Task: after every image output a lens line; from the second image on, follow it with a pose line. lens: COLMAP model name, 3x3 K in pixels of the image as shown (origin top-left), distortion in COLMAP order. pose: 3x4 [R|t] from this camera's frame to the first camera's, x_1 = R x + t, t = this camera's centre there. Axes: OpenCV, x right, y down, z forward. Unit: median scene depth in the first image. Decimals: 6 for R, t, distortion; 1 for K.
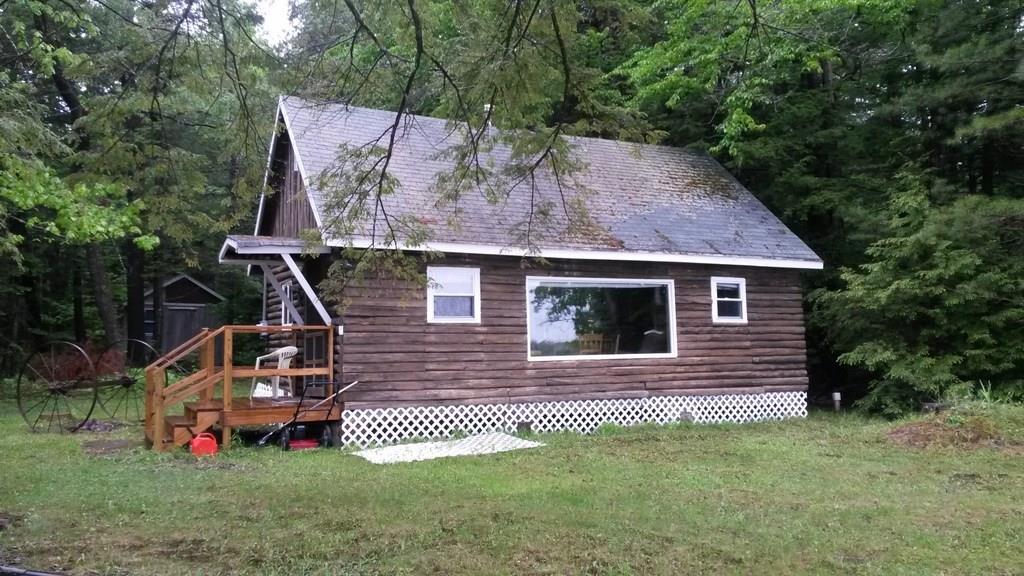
lens RADIAL K [[838.4, 0, 512.0], [0, 838.4, 285.7], [0, 0, 1]] dist [-0.002721, -0.032979]
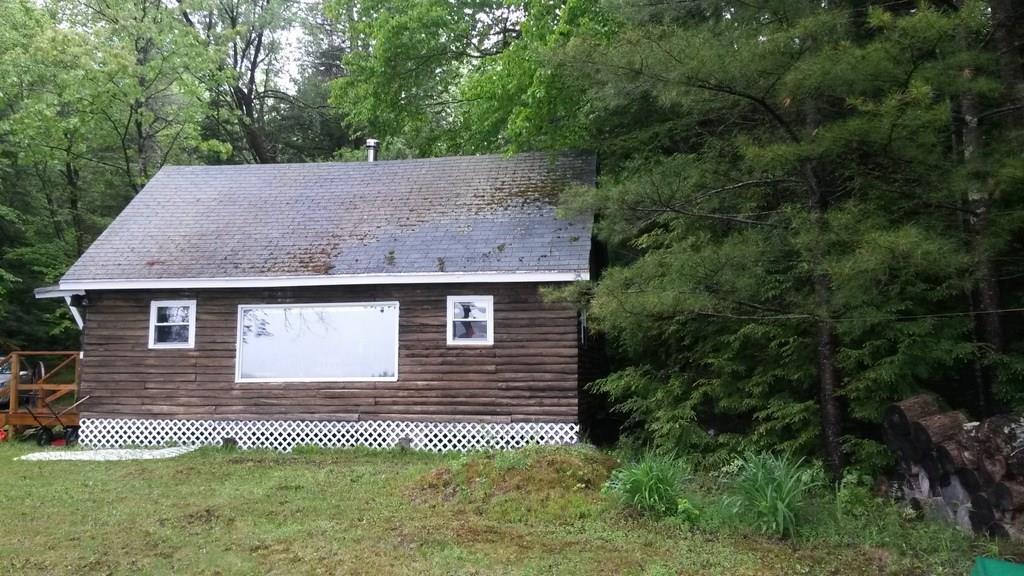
lens RADIAL K [[838.4, 0, 513.2], [0, 838.4, 289.2], [0, 0, 1]] dist [-0.002721, -0.032979]
pose [[0.819722, -0.041904, -0.571227, 0.900852], [0.038672, 0.999093, -0.017795, 0.001256], [0.571455, -0.007503, 0.820599, 0.291419]]
